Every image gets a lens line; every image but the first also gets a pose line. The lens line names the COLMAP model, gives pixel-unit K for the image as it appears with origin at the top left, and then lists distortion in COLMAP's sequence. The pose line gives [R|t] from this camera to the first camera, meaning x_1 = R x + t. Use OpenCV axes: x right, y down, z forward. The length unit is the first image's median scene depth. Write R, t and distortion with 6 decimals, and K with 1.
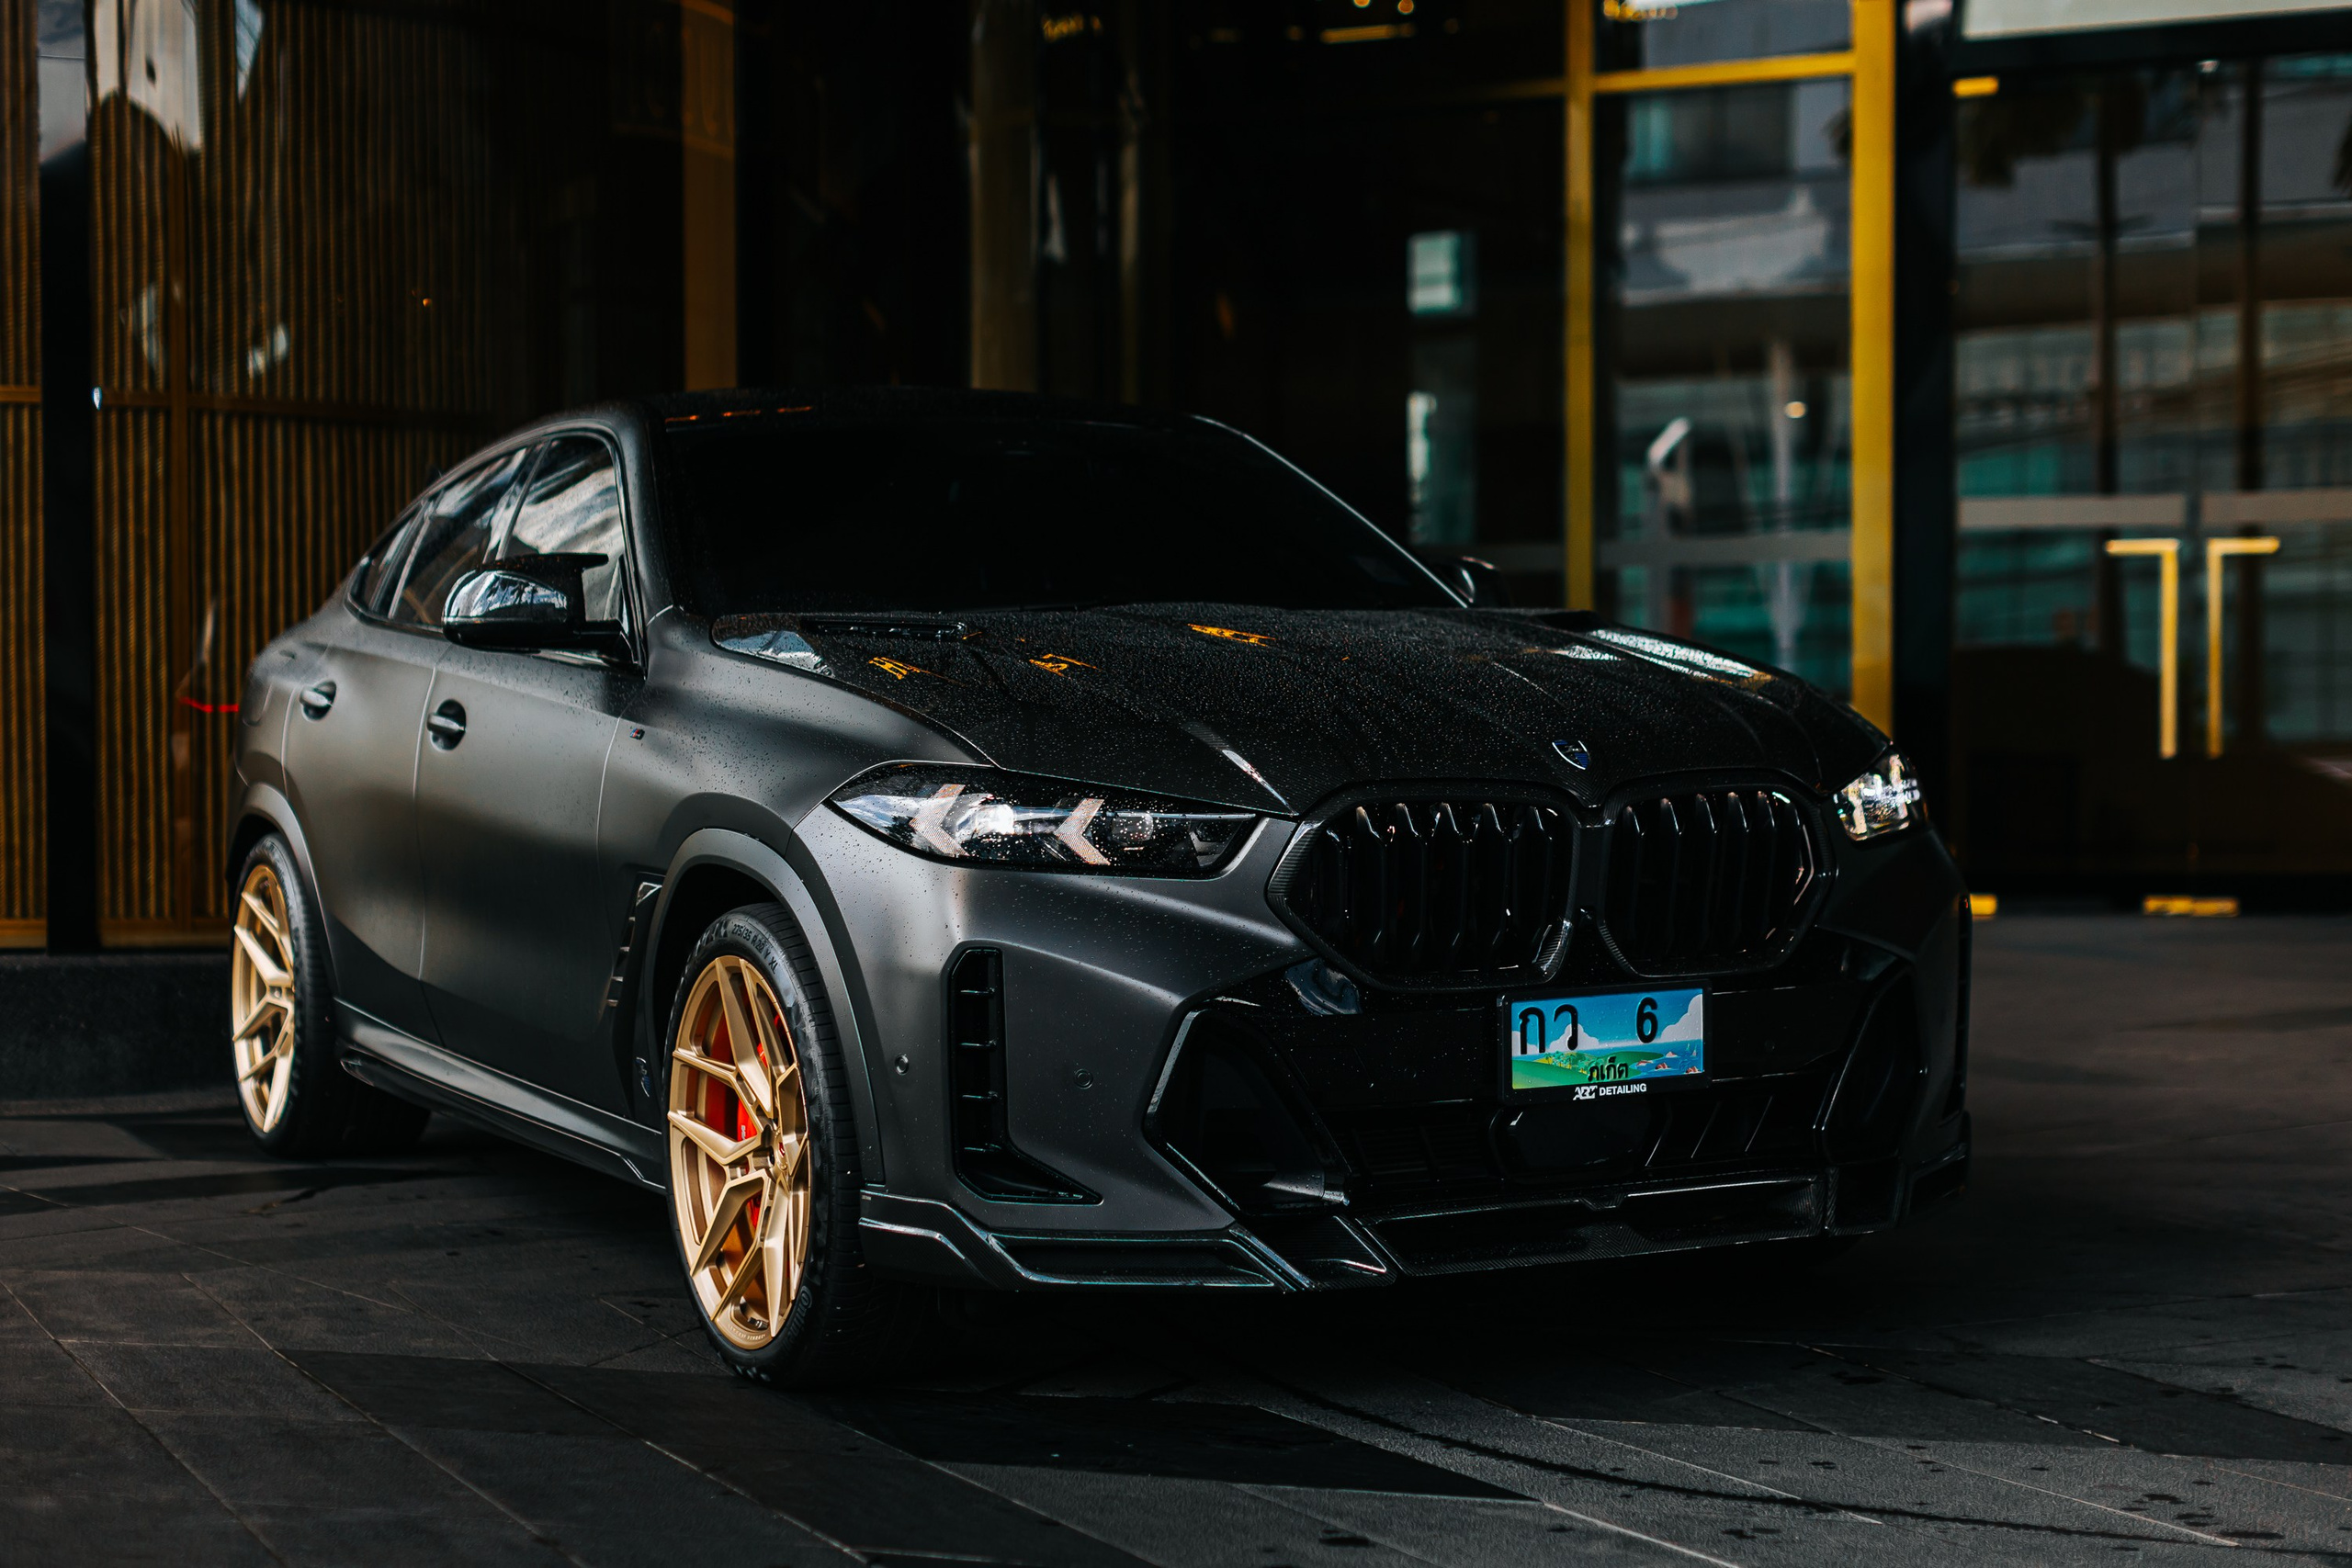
lens RADIAL K [[3367.4, 0, 1167.0], [0, 3367.4, 804.7], [0, 0, 1]] dist [-0.026843, 0.000000]
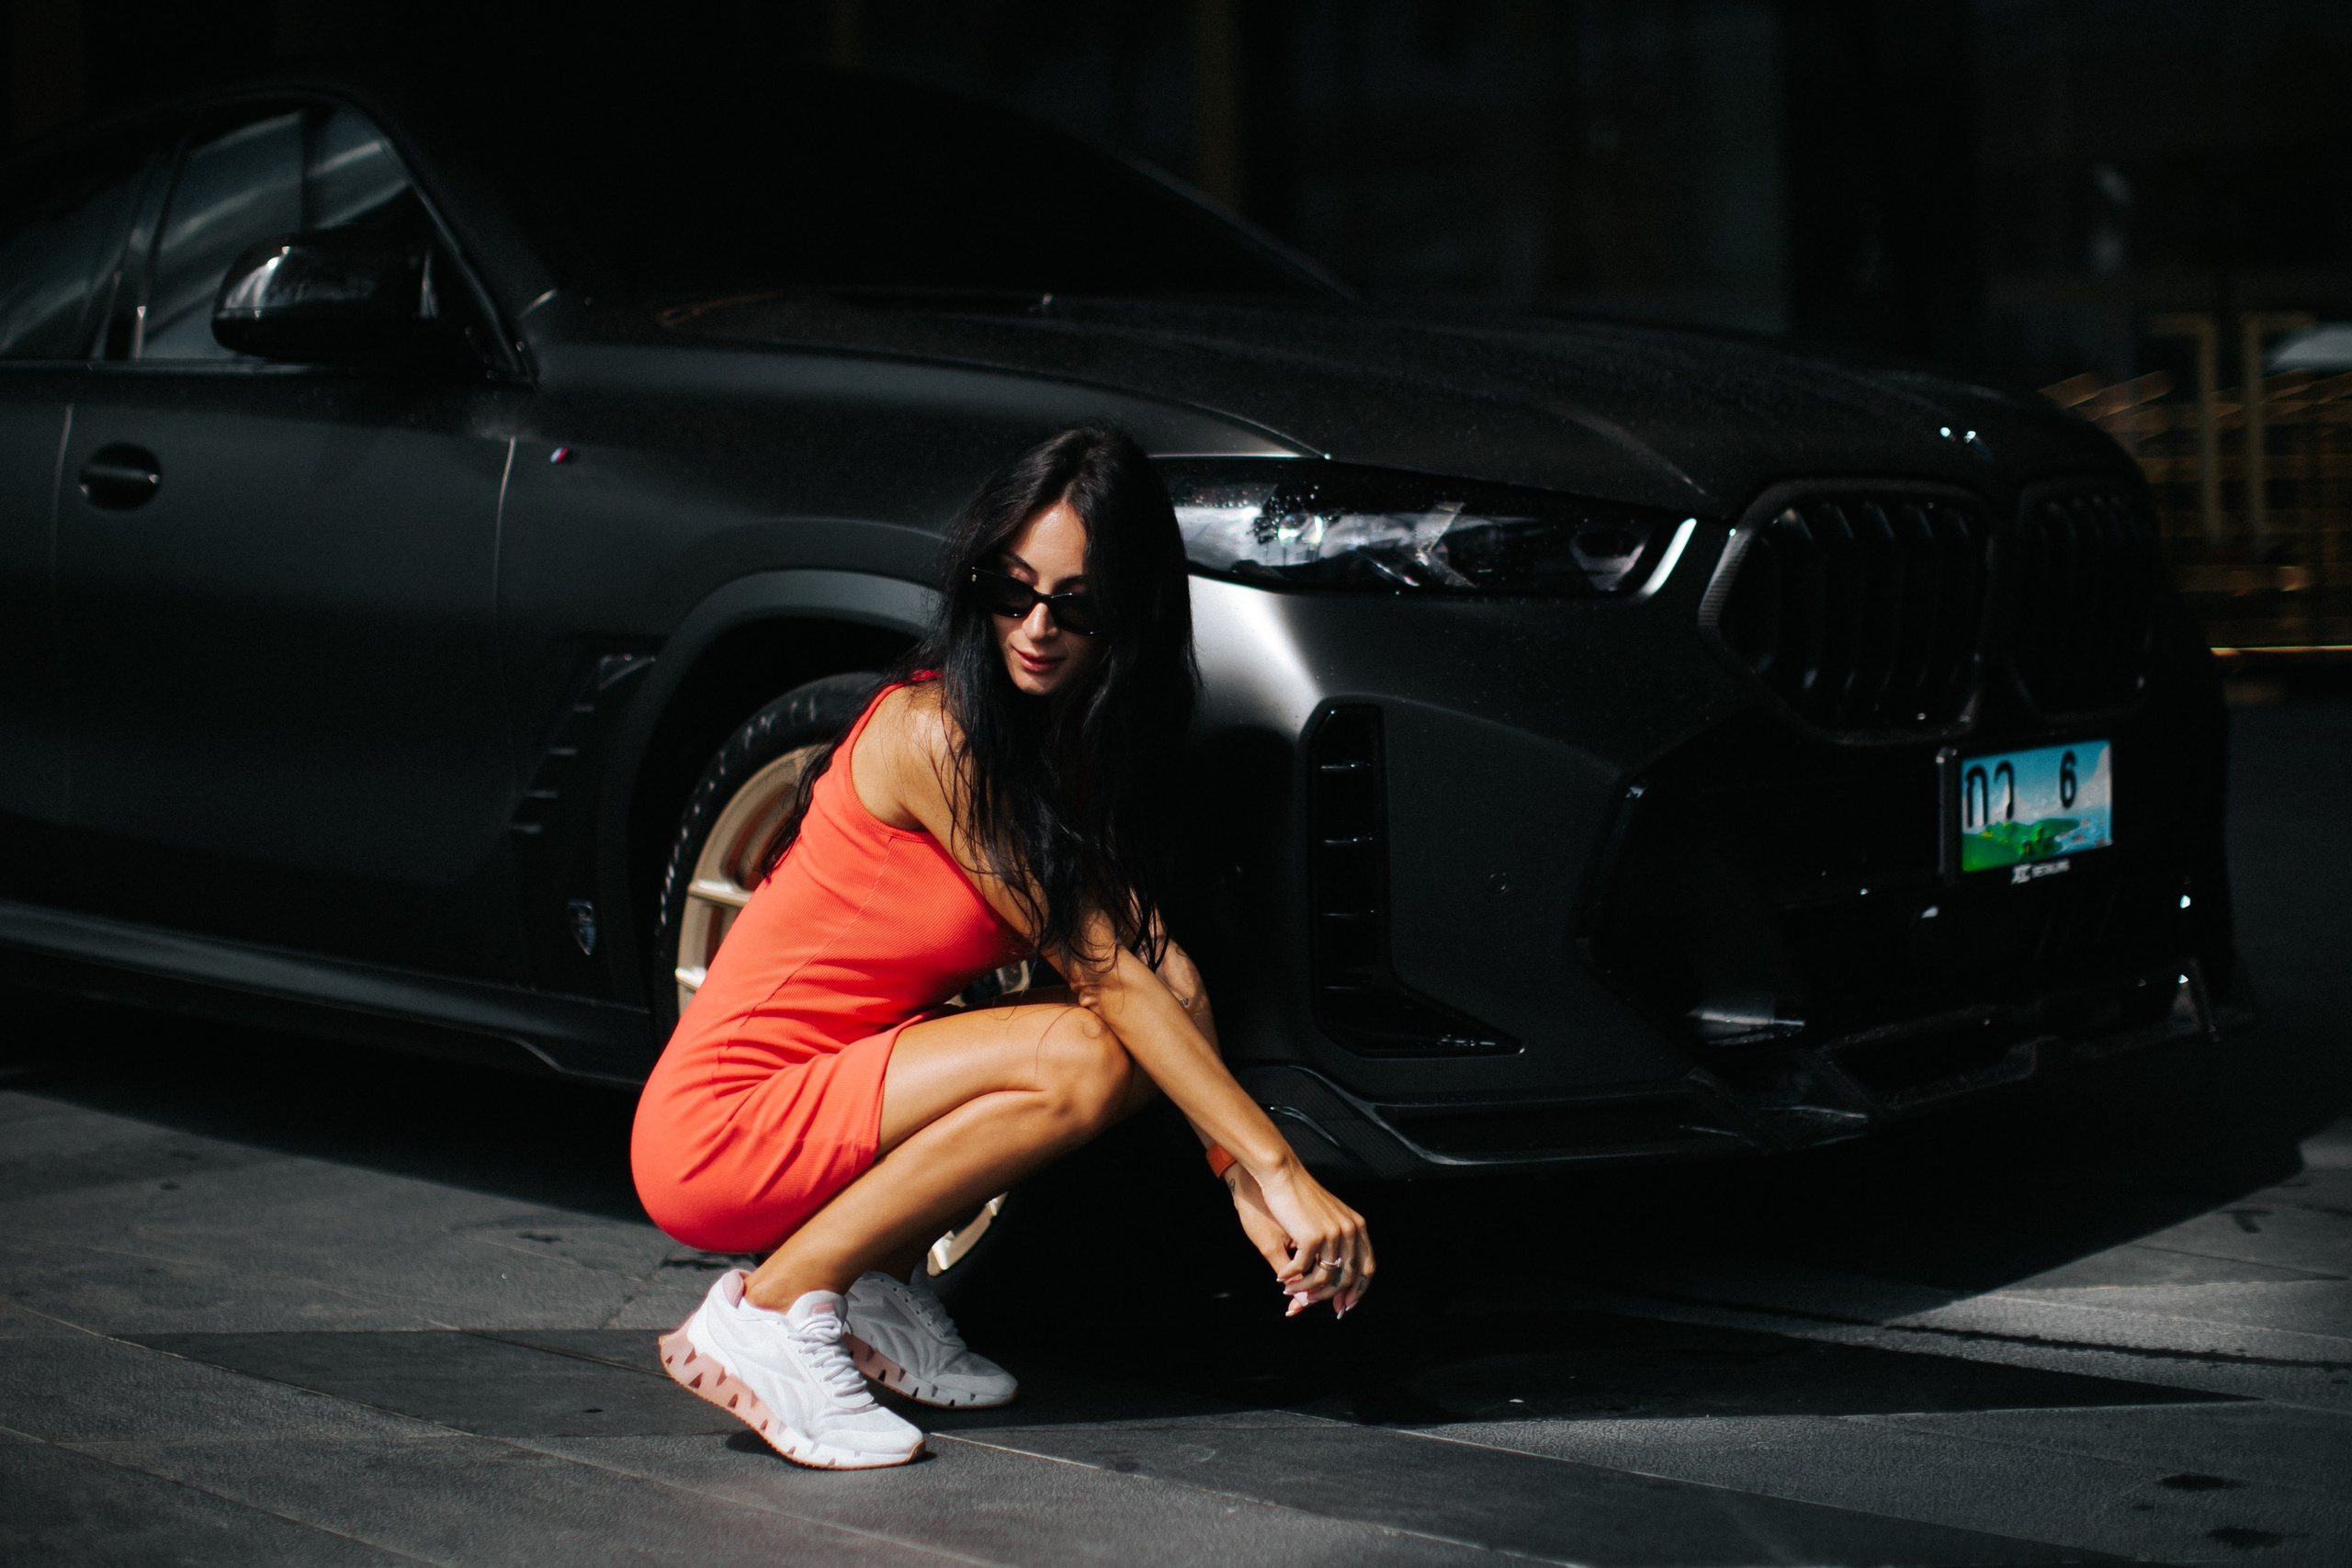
lens RADIAL K [[3367.4, 0, 1188.4], [0, 3367.4, 793.4], [0, 0, 1]] dist [-0.026843, 0.000000]
pose [[0.952370, -0.038018, 0.302565, -0.291531], [0.025780, 0.998684, 0.044342, 0.026879], [-0.303853, -0.034430, 0.952097, 0.310339]]
